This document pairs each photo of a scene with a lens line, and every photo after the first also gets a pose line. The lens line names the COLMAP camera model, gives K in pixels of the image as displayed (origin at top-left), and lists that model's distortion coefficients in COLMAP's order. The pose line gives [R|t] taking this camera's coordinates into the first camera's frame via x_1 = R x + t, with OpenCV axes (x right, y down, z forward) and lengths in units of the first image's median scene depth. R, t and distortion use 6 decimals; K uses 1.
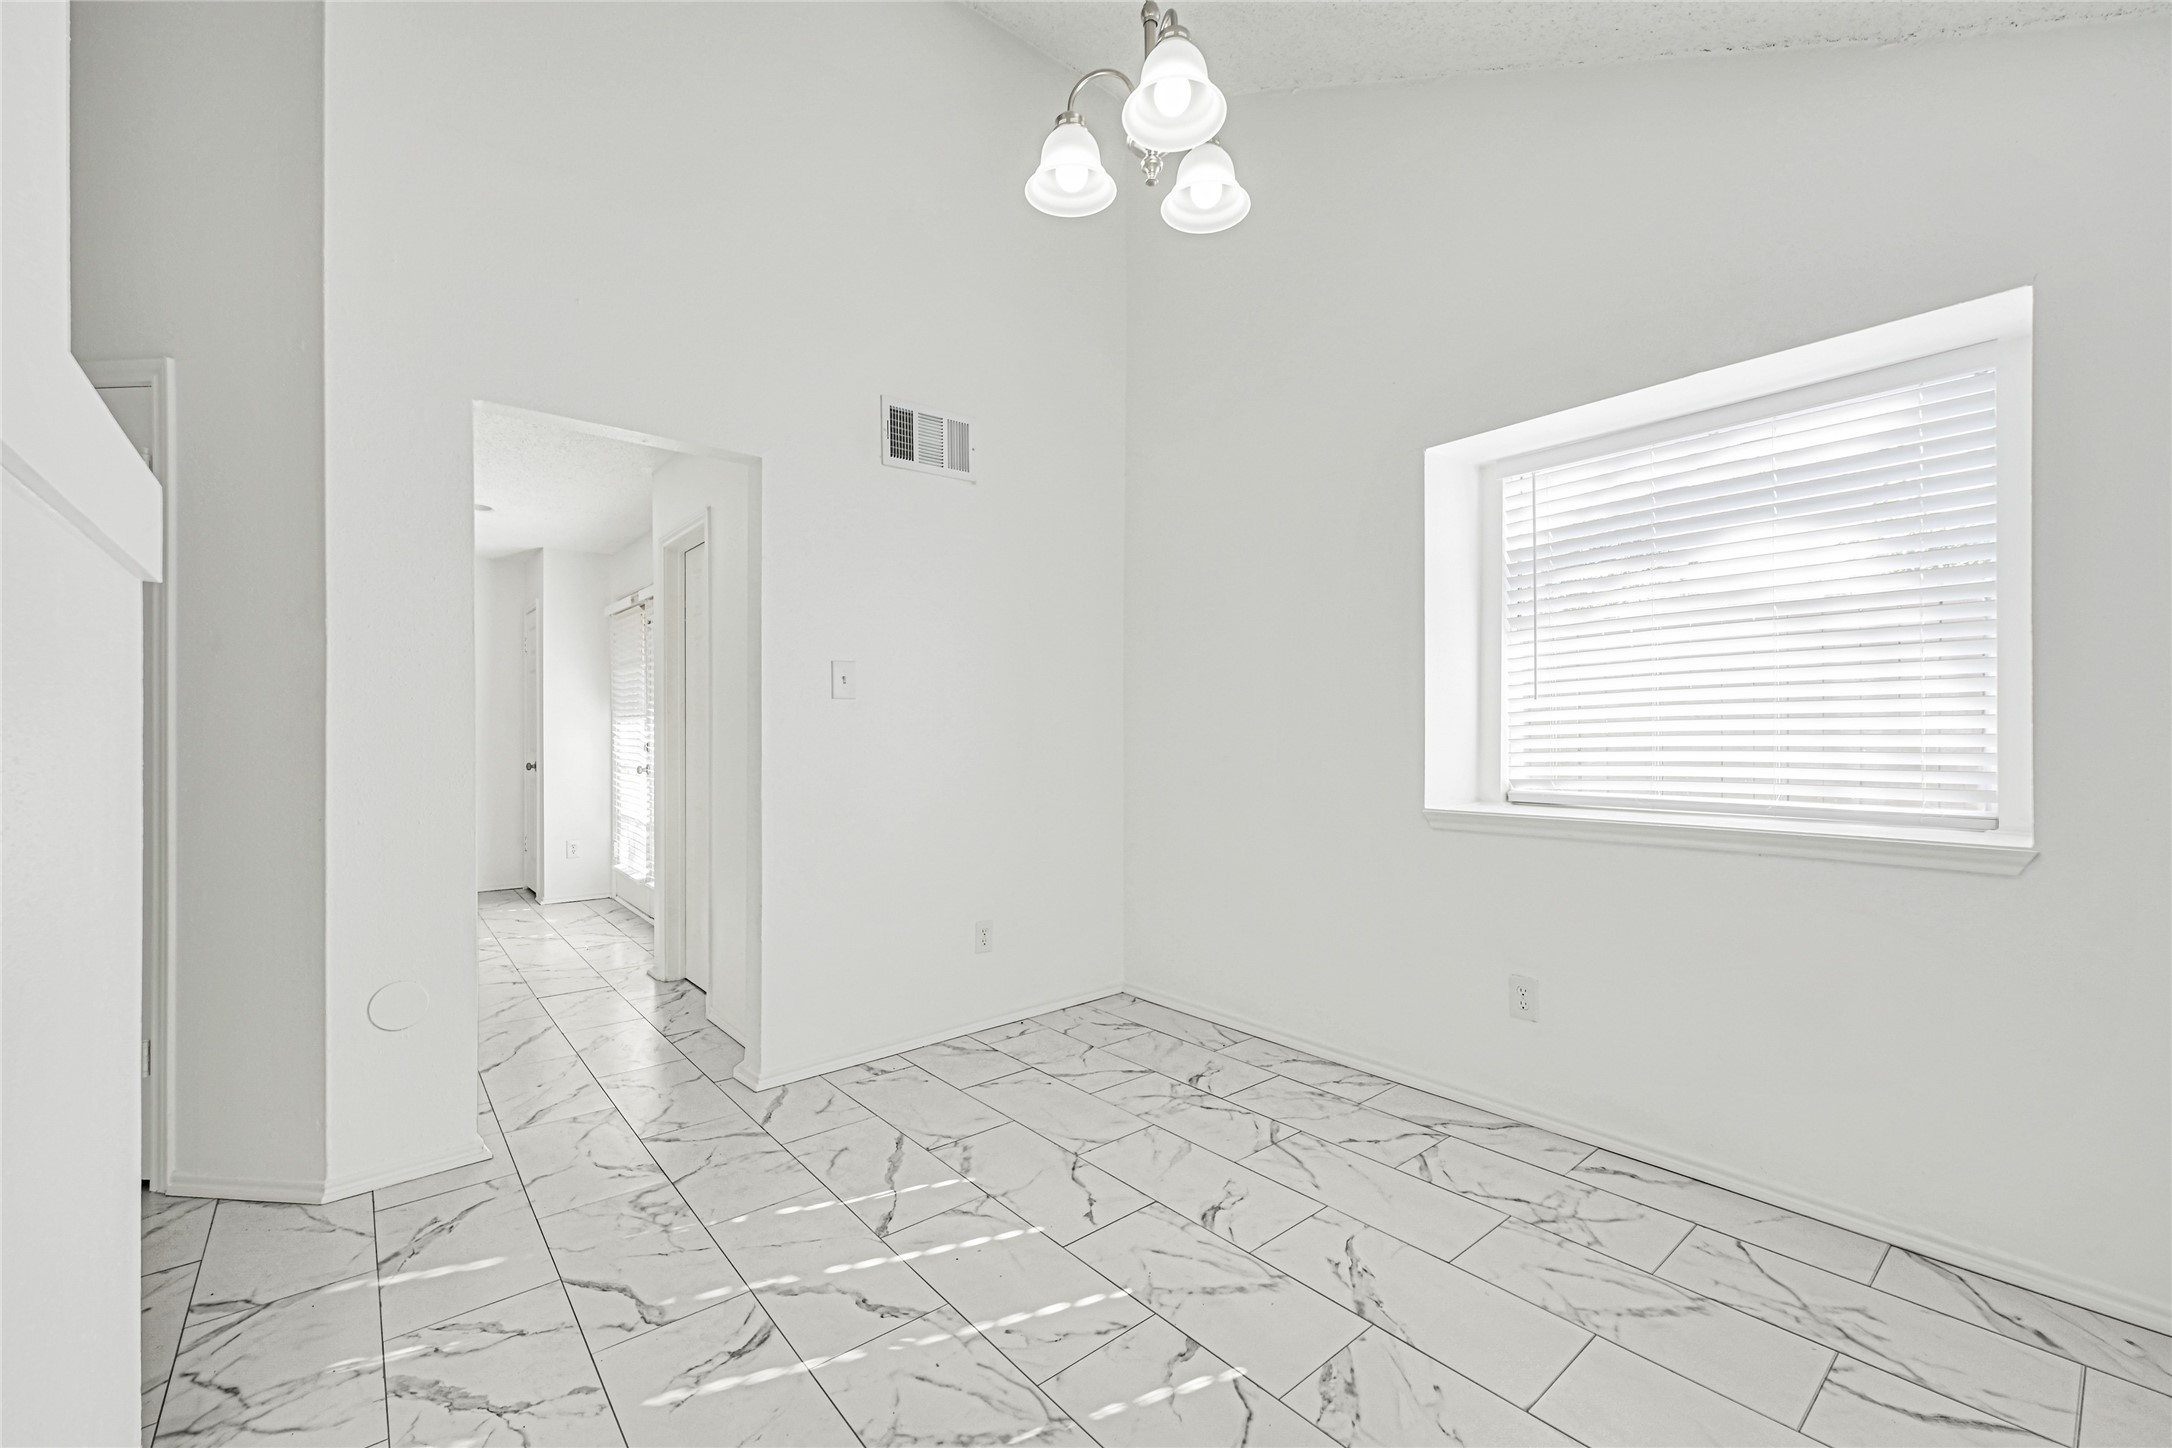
lens RADIAL K [[890.9, 0, 1070.0], [0, 890.9, 735.1], [0, 0, 1]] dist [-0.001952, 0.000641]
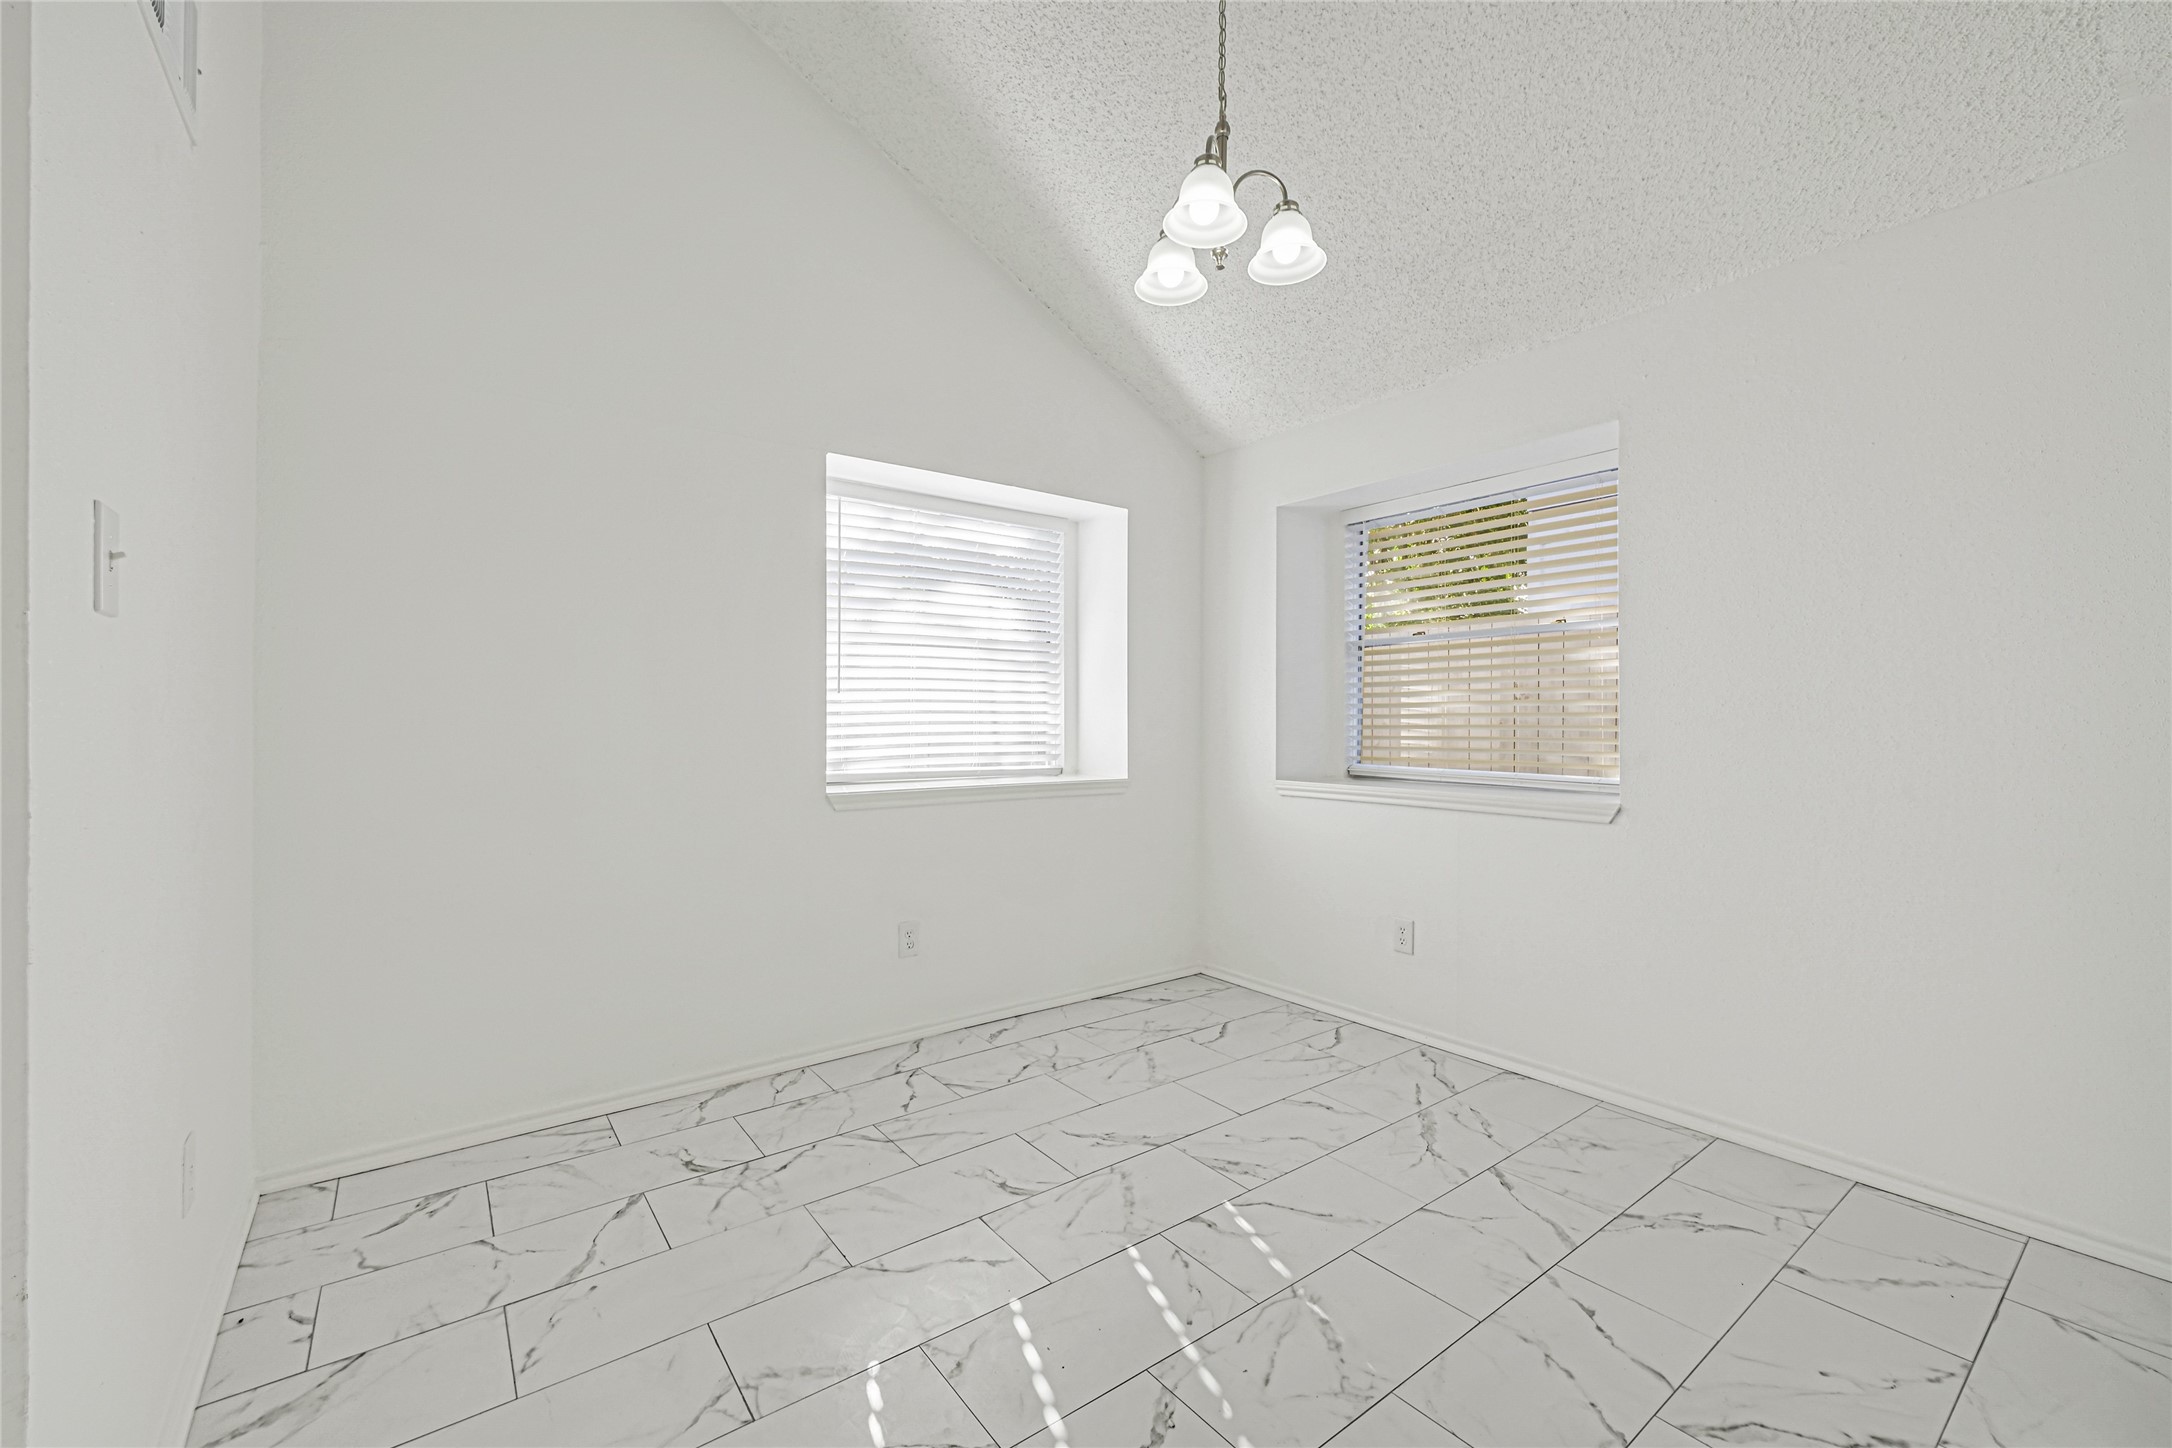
lens RADIAL K [[890.9, 0, 1090.2], [0, 890.9, 729.1], [0, 0, 1]] dist [-0.001952, 0.000641]
pose [[0.032910, -0.004096, 0.999450, -0.761248], [0.001107, 0.999991, 0.004062, 0.002667], [-0.999458, 0.000973, 0.032914, 0.771923]]
